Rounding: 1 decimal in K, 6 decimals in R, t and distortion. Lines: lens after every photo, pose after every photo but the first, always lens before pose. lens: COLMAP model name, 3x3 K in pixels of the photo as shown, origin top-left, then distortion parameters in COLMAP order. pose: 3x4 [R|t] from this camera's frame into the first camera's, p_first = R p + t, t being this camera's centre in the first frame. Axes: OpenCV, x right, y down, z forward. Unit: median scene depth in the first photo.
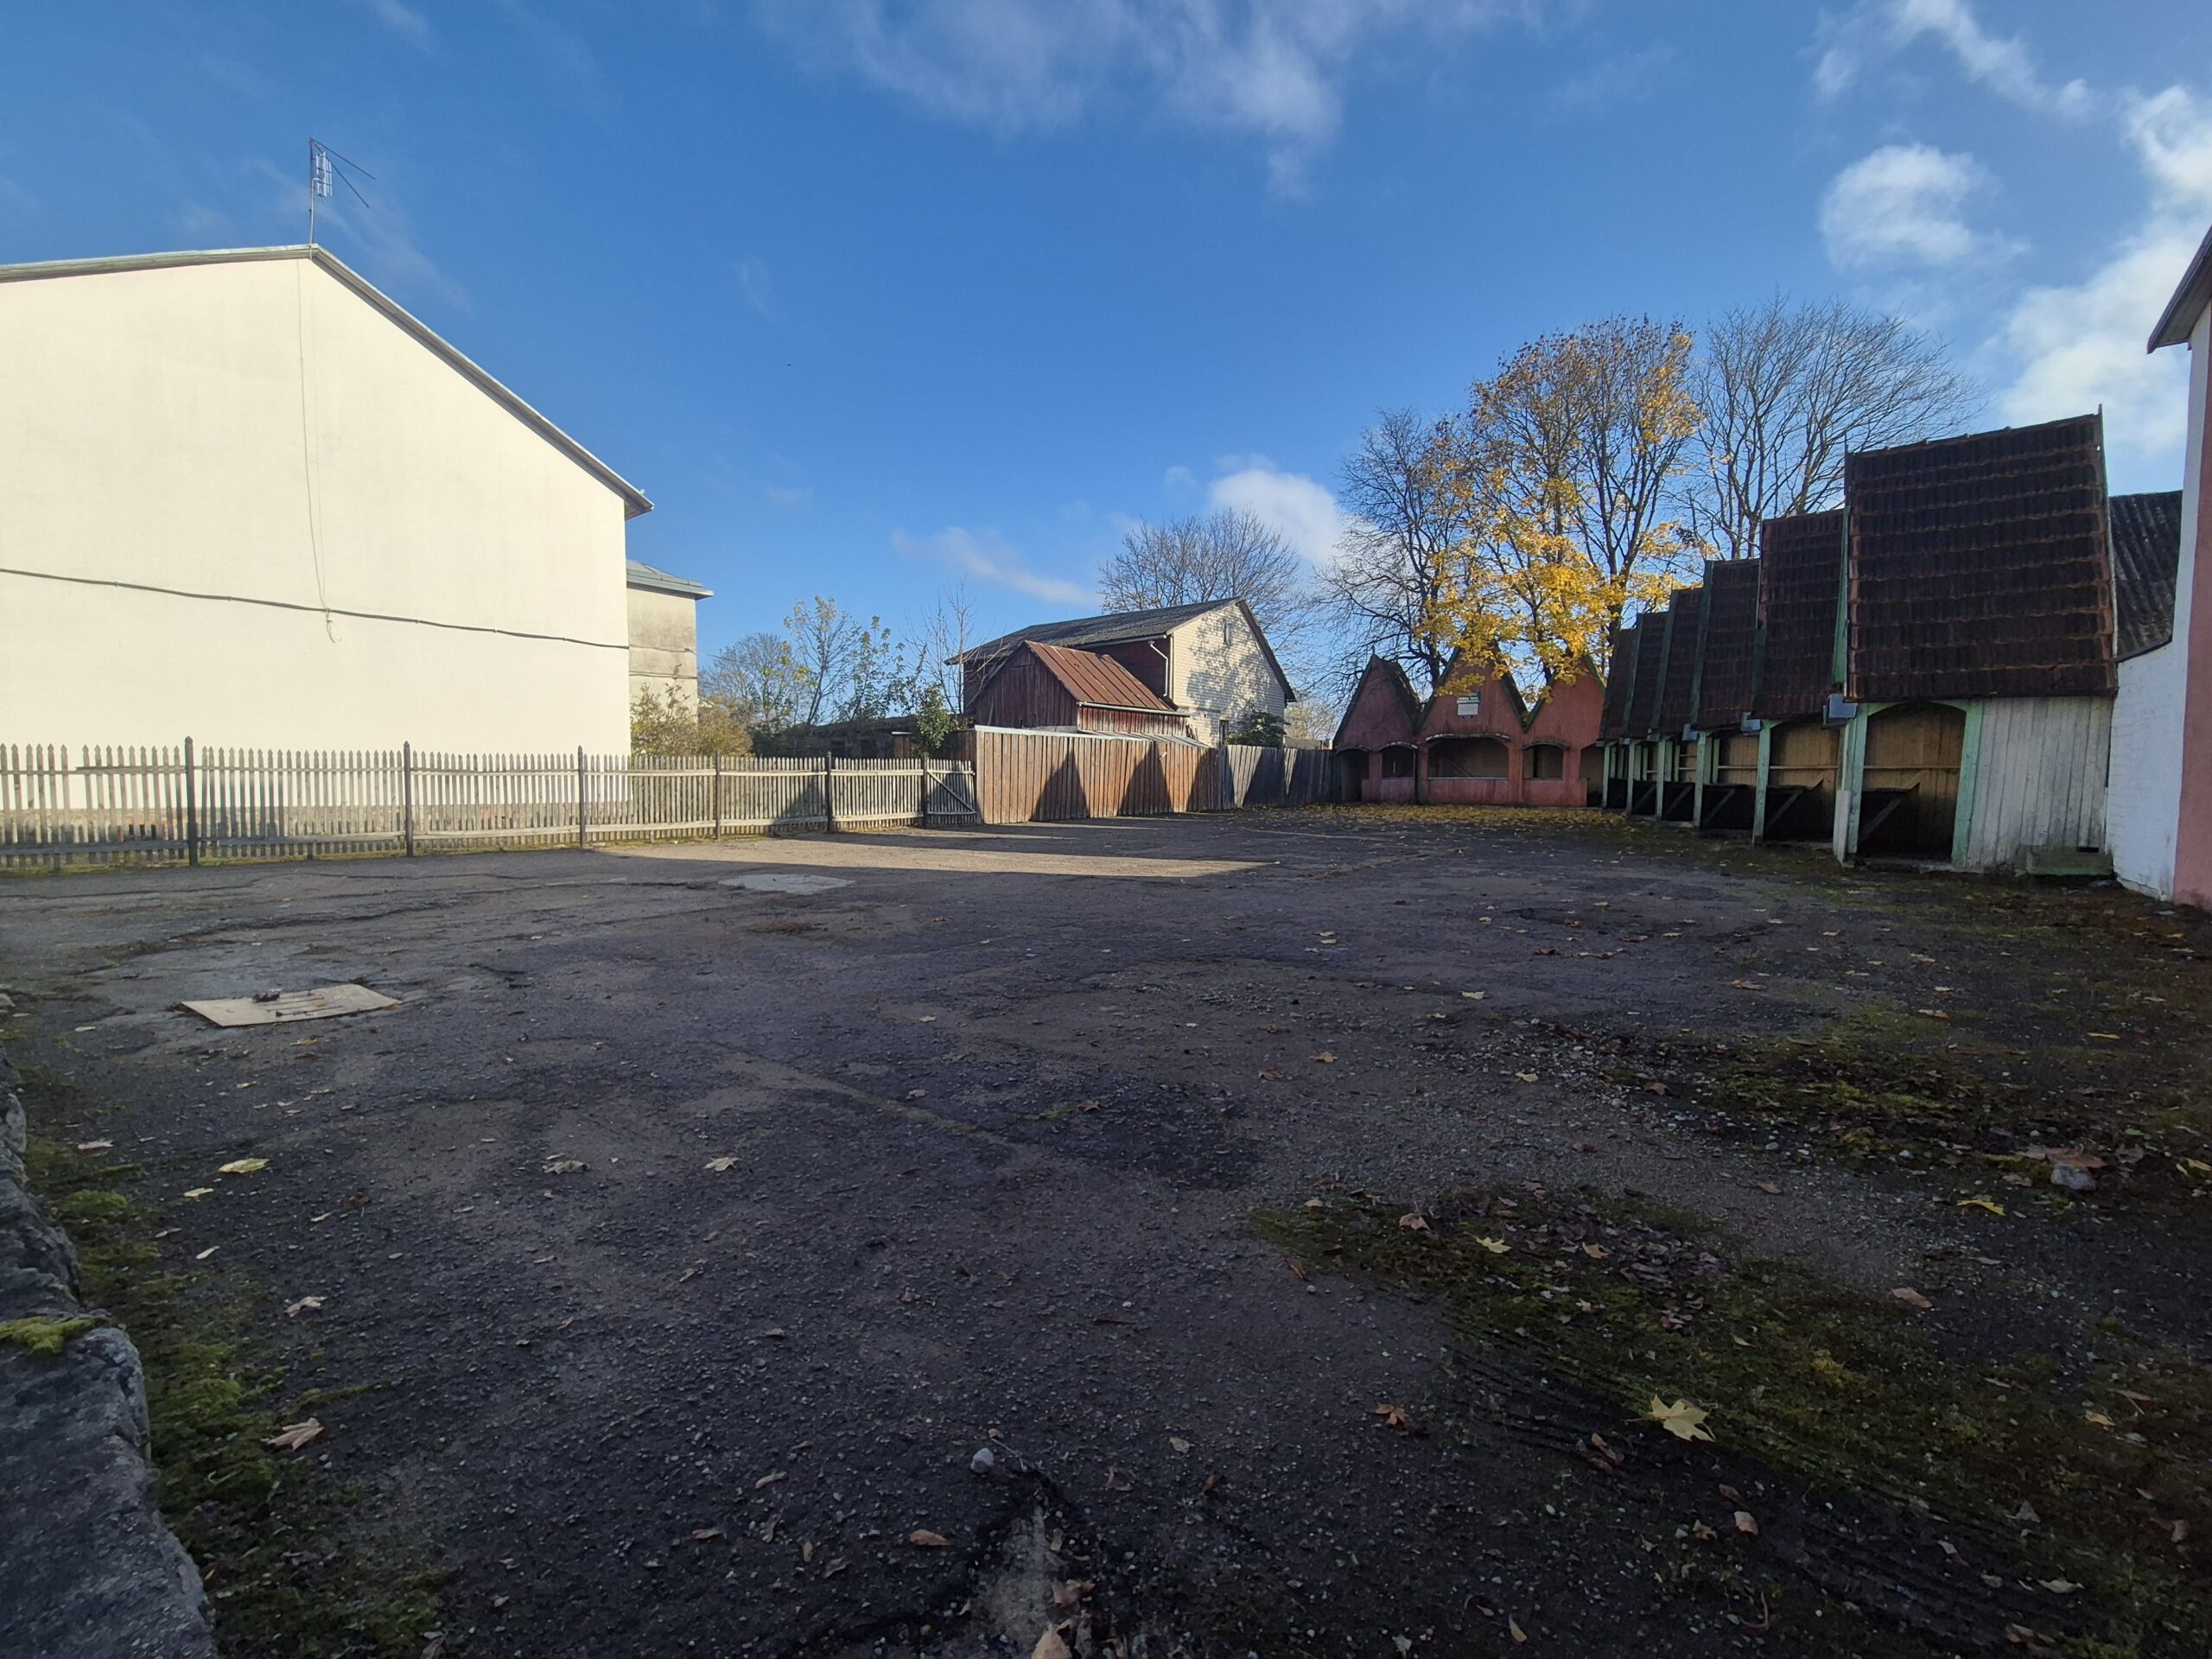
lens RADIAL K [[910.5, 0, 1102.6], [0, 910.5, 836.7], [0, 0, 1]] dist [-0.000430, 0.000379]
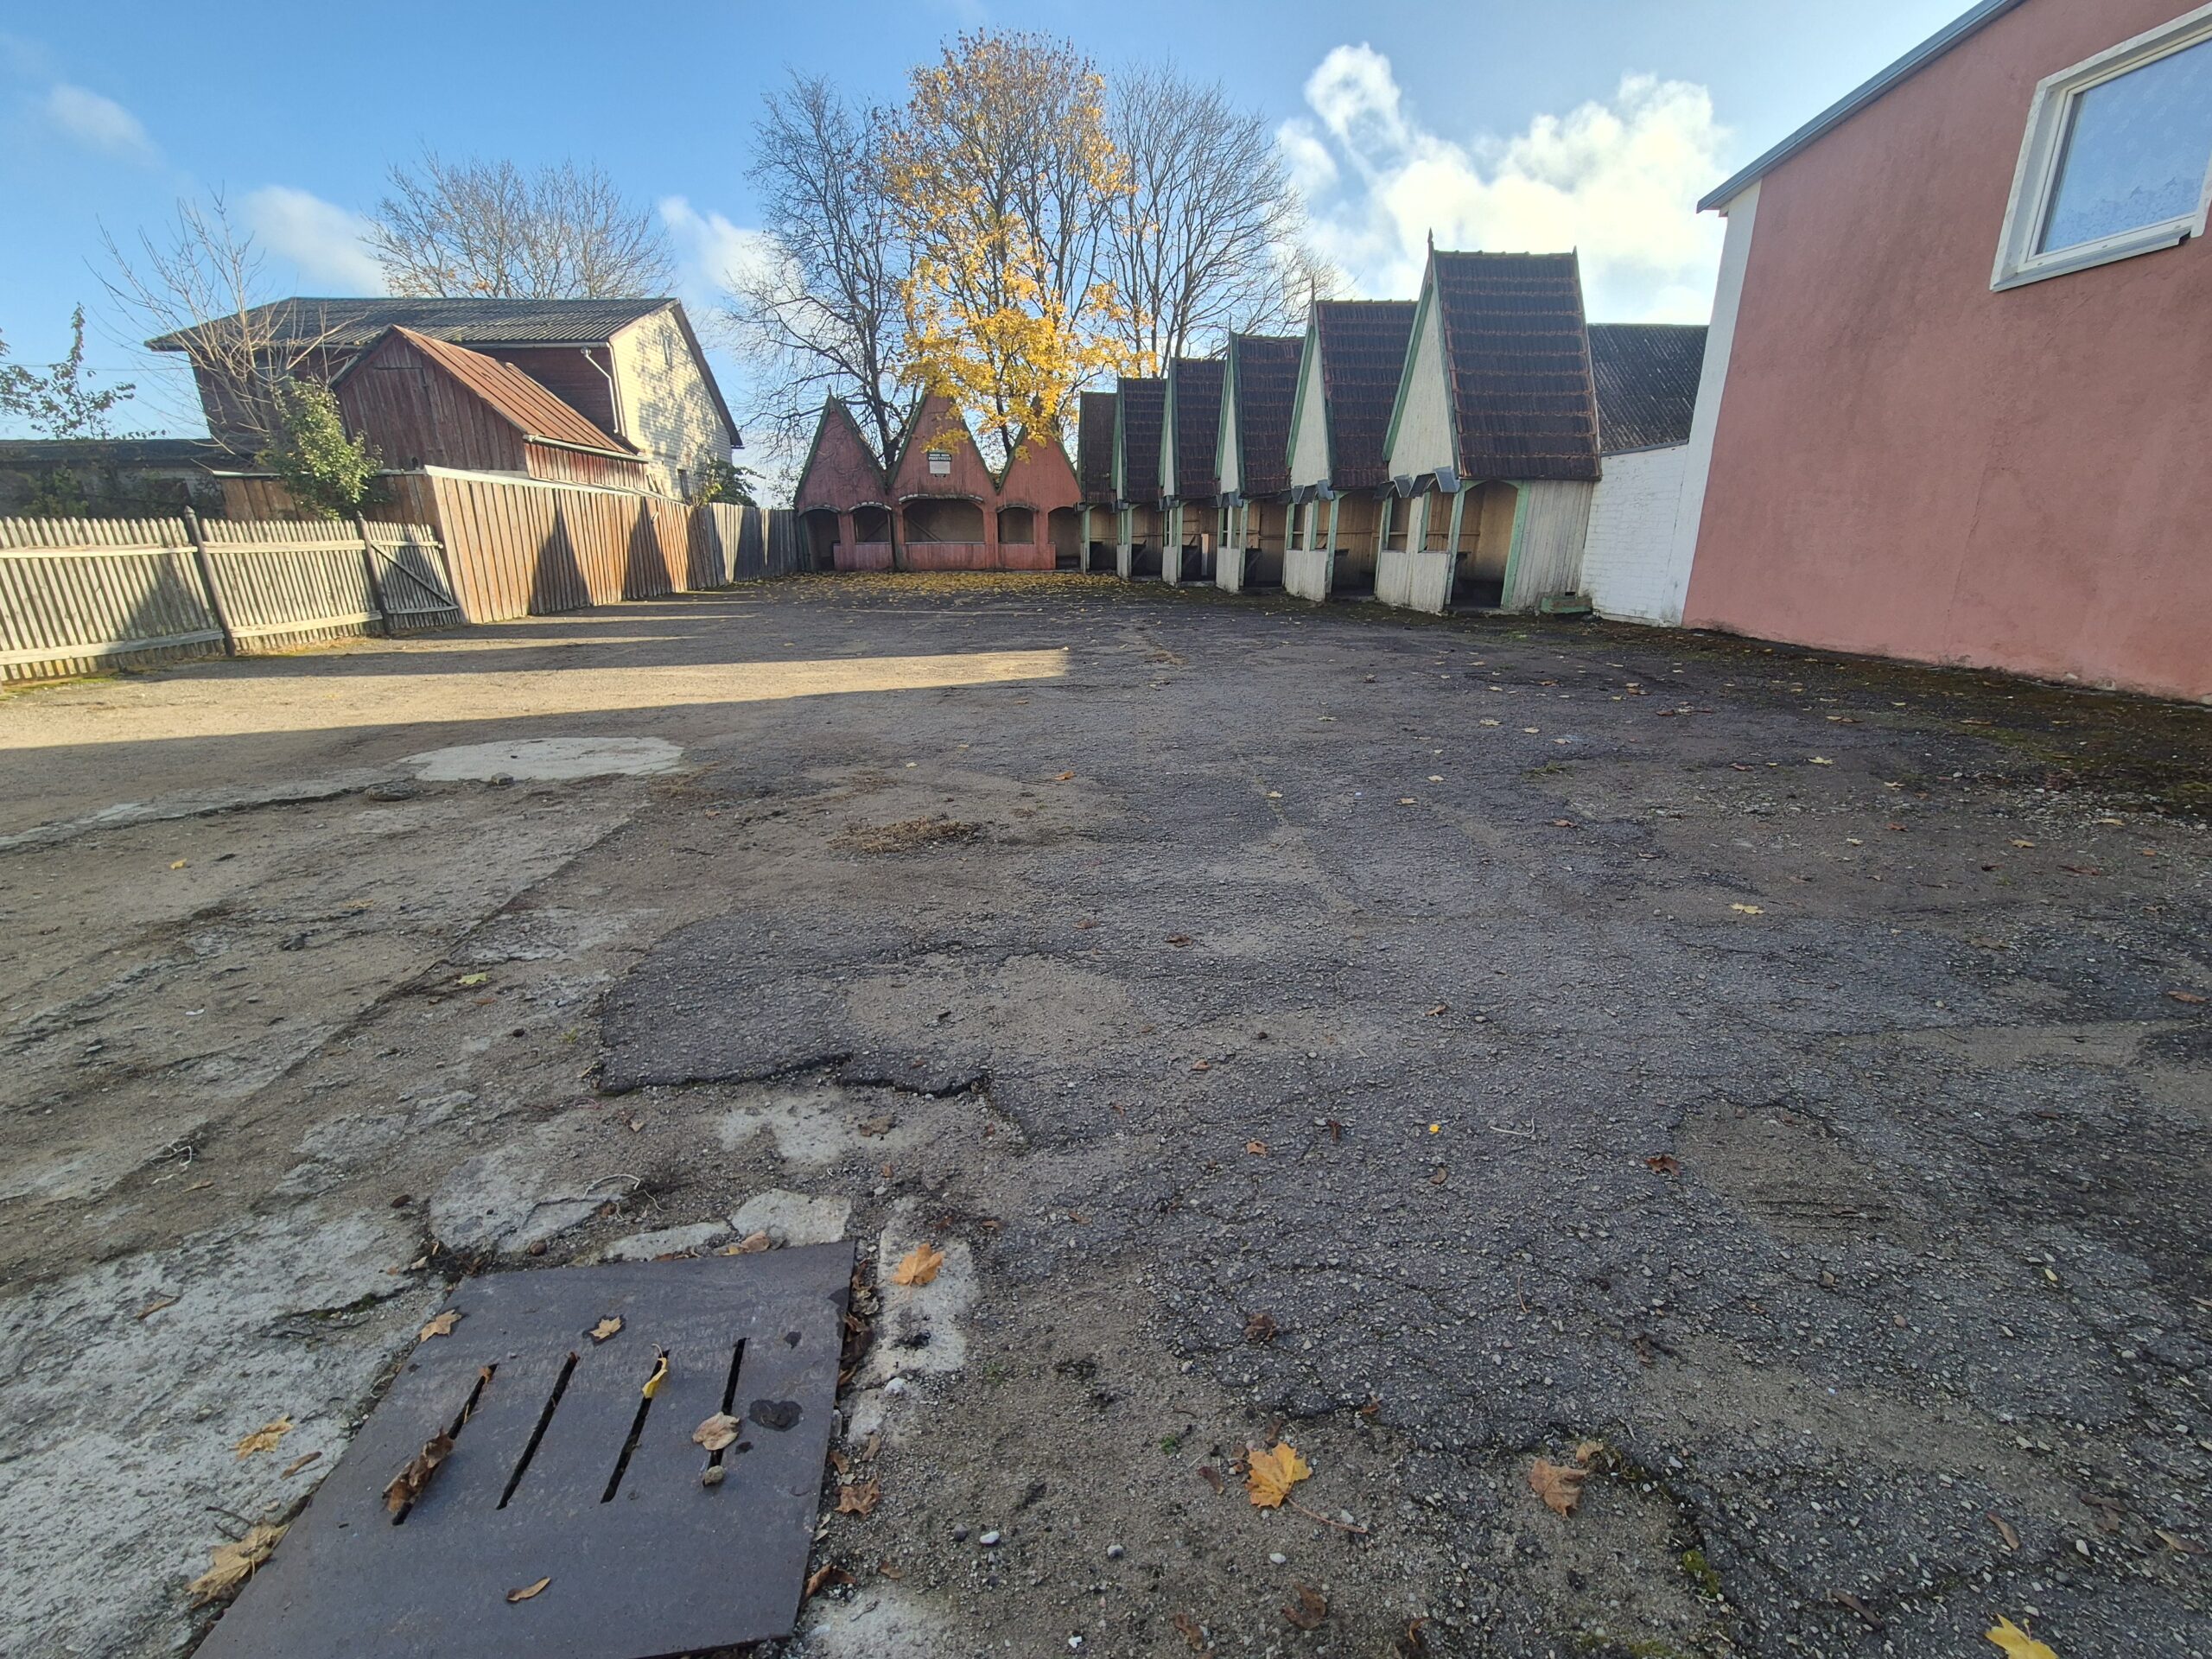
lens RADIAL K [[910.5, 0, 1099.1], [0, 910.5, 836.6], [0, 0, 1]] dist [-0.000430, 0.000379]
pose [[0.753011, -0.211491, 0.623094, -0.176566], [0.050449, 0.962709, 0.265795, -0.013846], [-0.656072, -0.168712, 0.735599, 0.136986]]
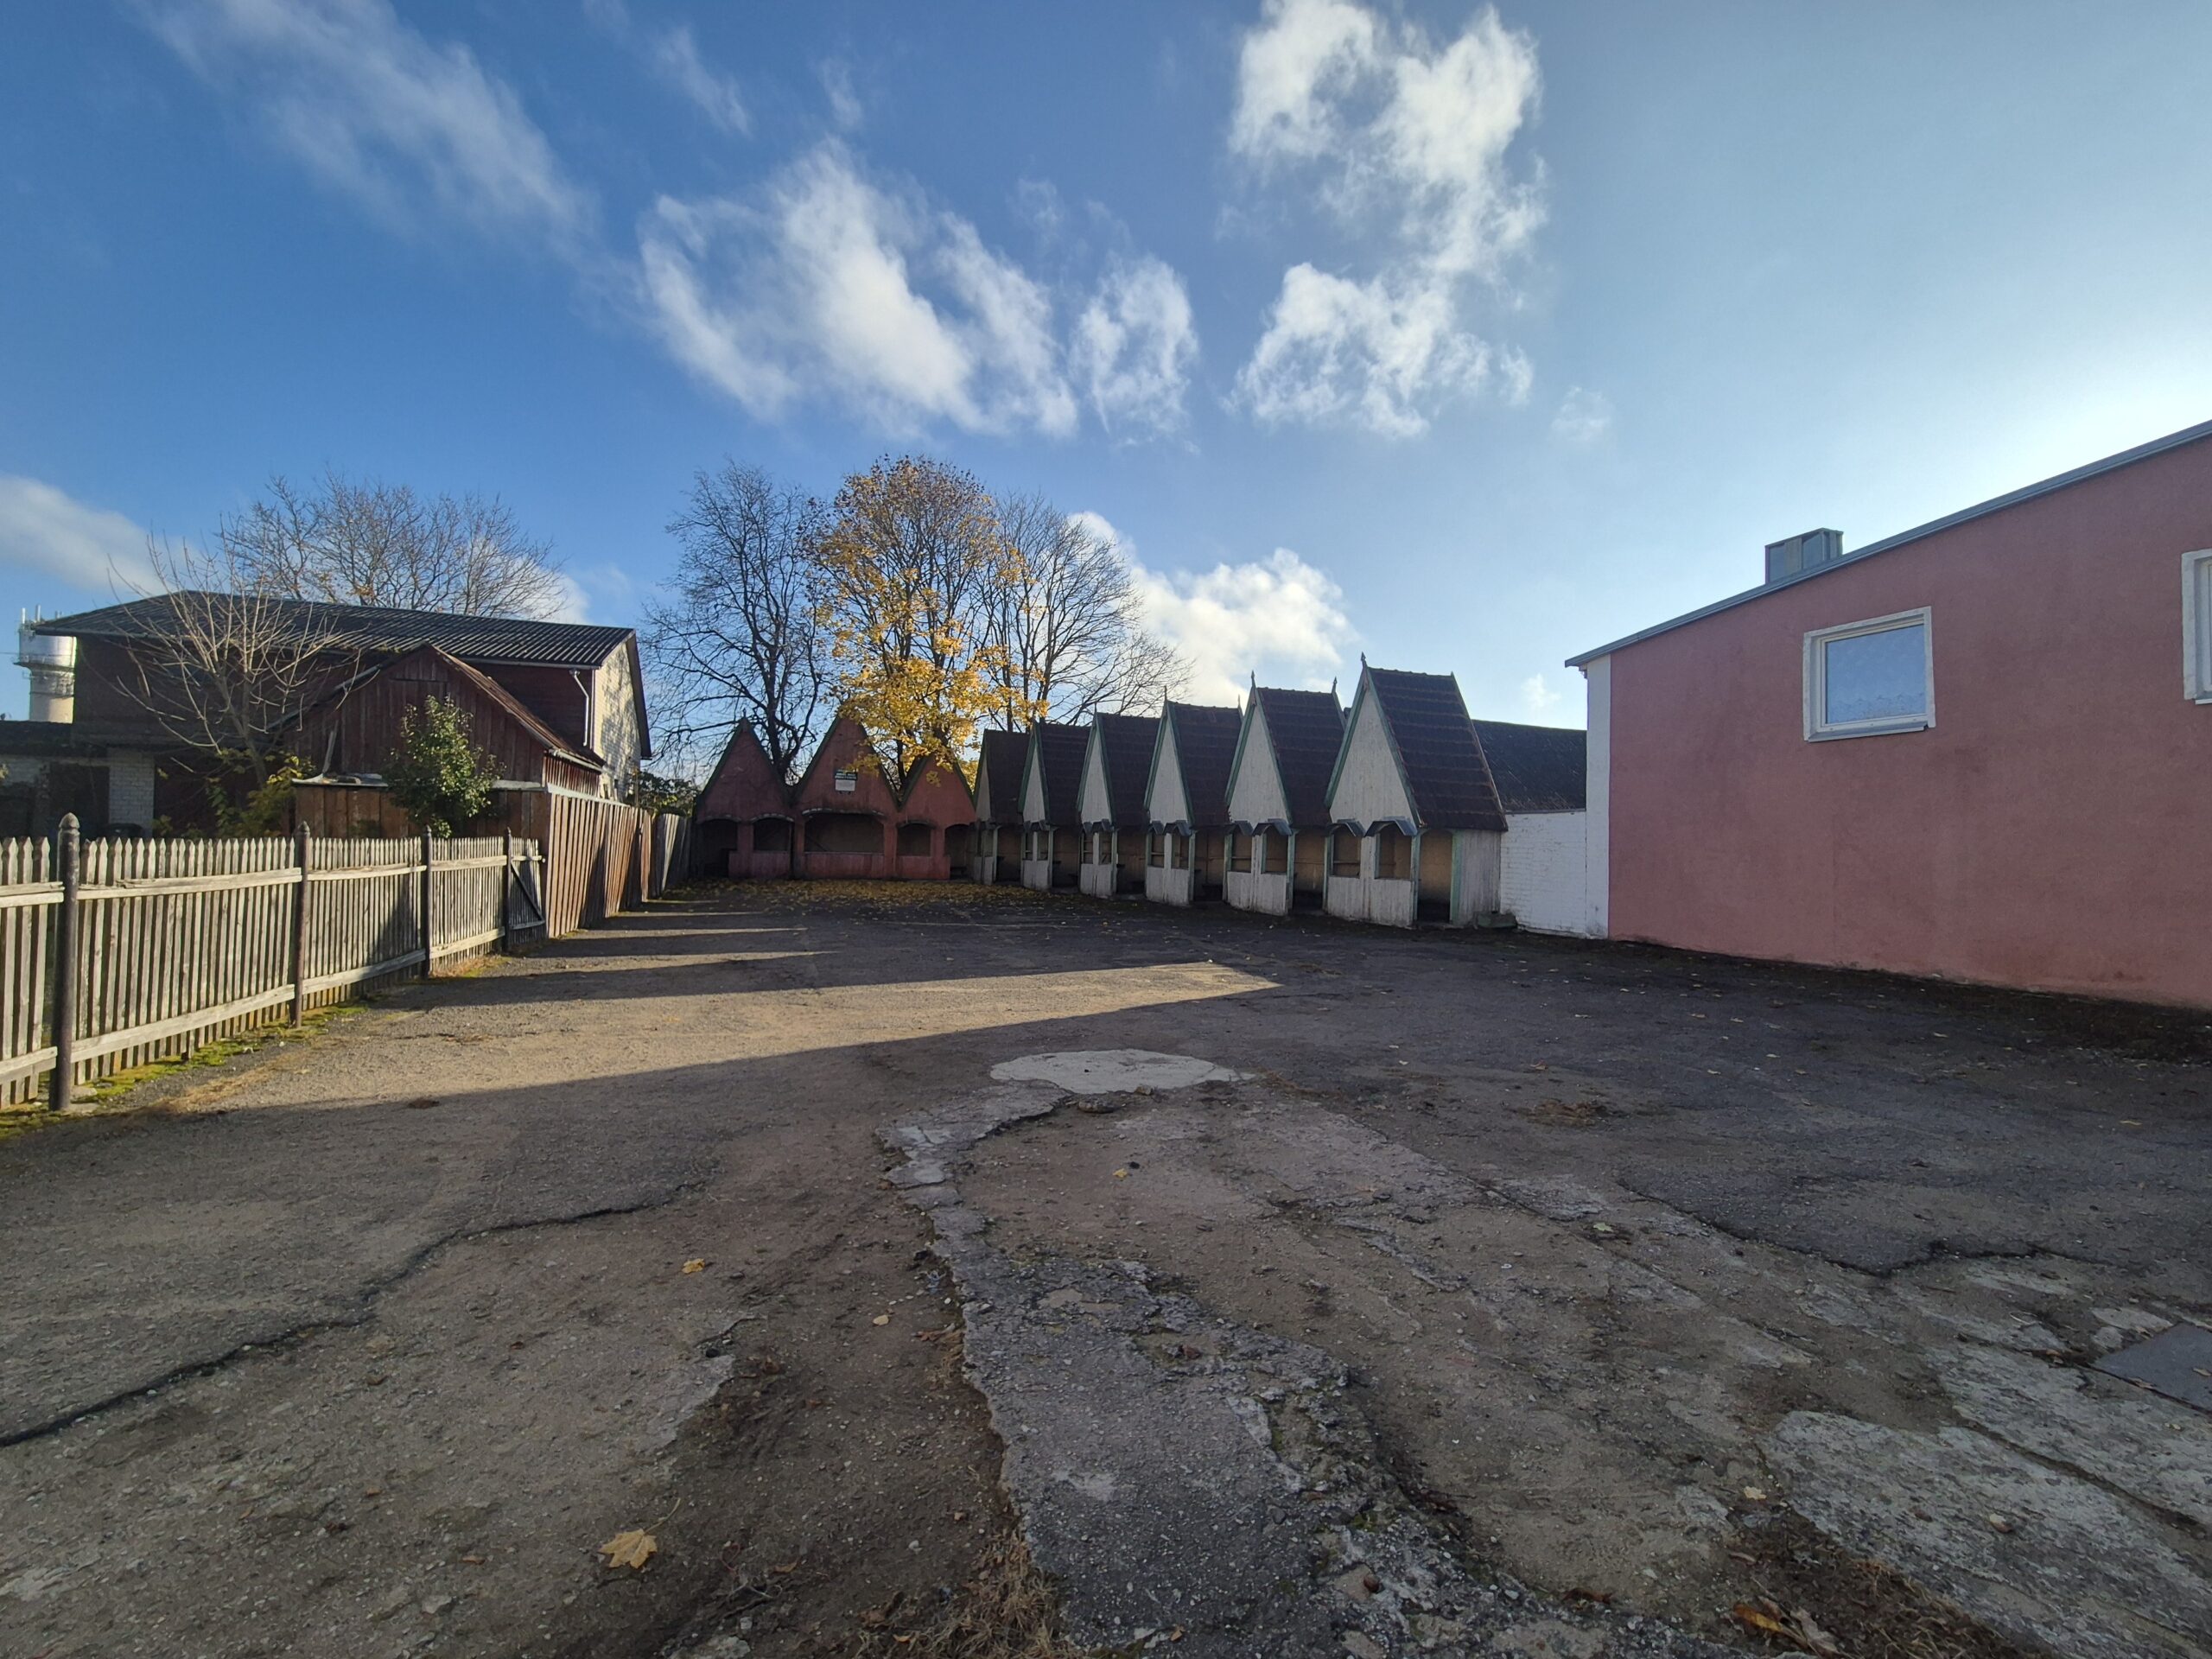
lens RADIAL K [[910.5, 0, 1099.1], [0, 910.5, 834.9], [0, 0, 1]] dist [-0.000430, 0.000379]
pose [[0.537212, 0.019312, 0.843226, -0.348603], [0.035661, 0.998324, -0.045583, -0.033211], [-0.842693, 0.054558, 0.535623, 0.256810]]
